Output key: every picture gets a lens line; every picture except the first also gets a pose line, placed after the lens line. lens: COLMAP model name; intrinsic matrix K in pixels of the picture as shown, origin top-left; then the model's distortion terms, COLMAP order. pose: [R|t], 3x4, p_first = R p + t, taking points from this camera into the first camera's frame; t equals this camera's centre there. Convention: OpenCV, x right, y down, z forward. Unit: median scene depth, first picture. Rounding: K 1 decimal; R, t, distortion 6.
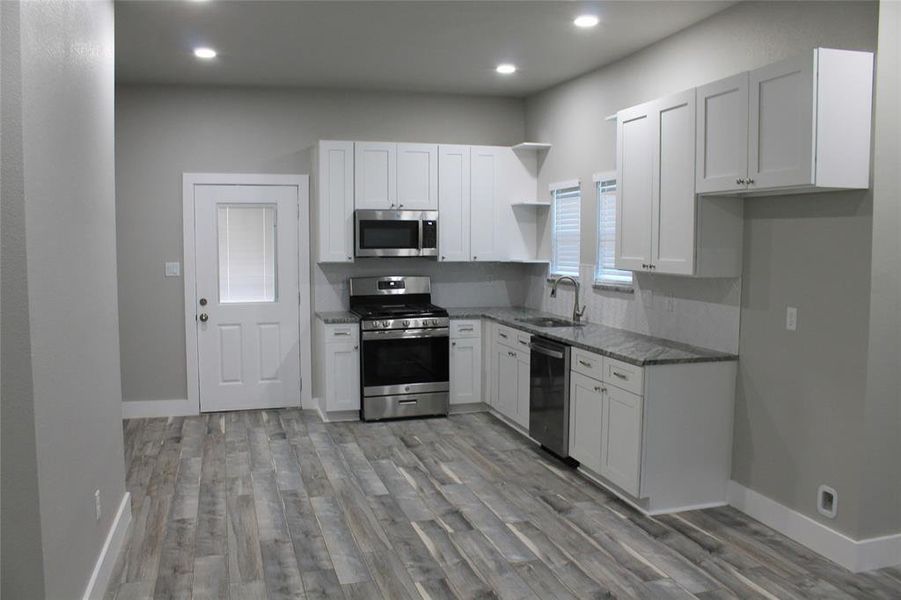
lens RADIAL K [[754.1, 0, 436.6], [0, 754.1, 296.1], [0, 0, 1]] dist [-0.139441, 0.122401]
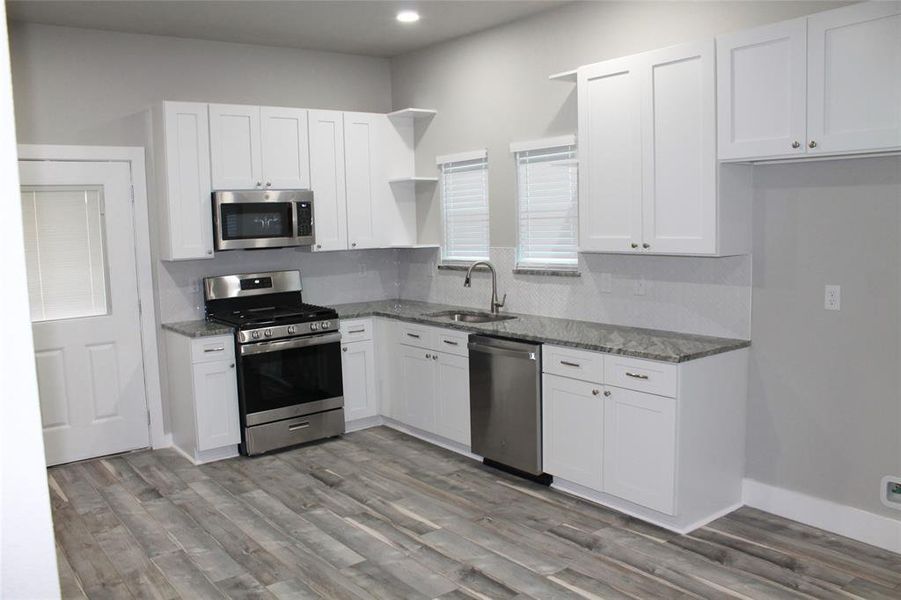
lens RADIAL K [[754.1, 0, 436.6], [0, 754.1, 296.1], [0, 0, 1]] dist [-0.139441, 0.122401]
pose [[0.933943, -0.065559, 0.351357, -0.196487], [0.058147, 0.997807, 0.031616, -0.018379], [-0.352659, -0.009097, 0.935708, 0.218515]]
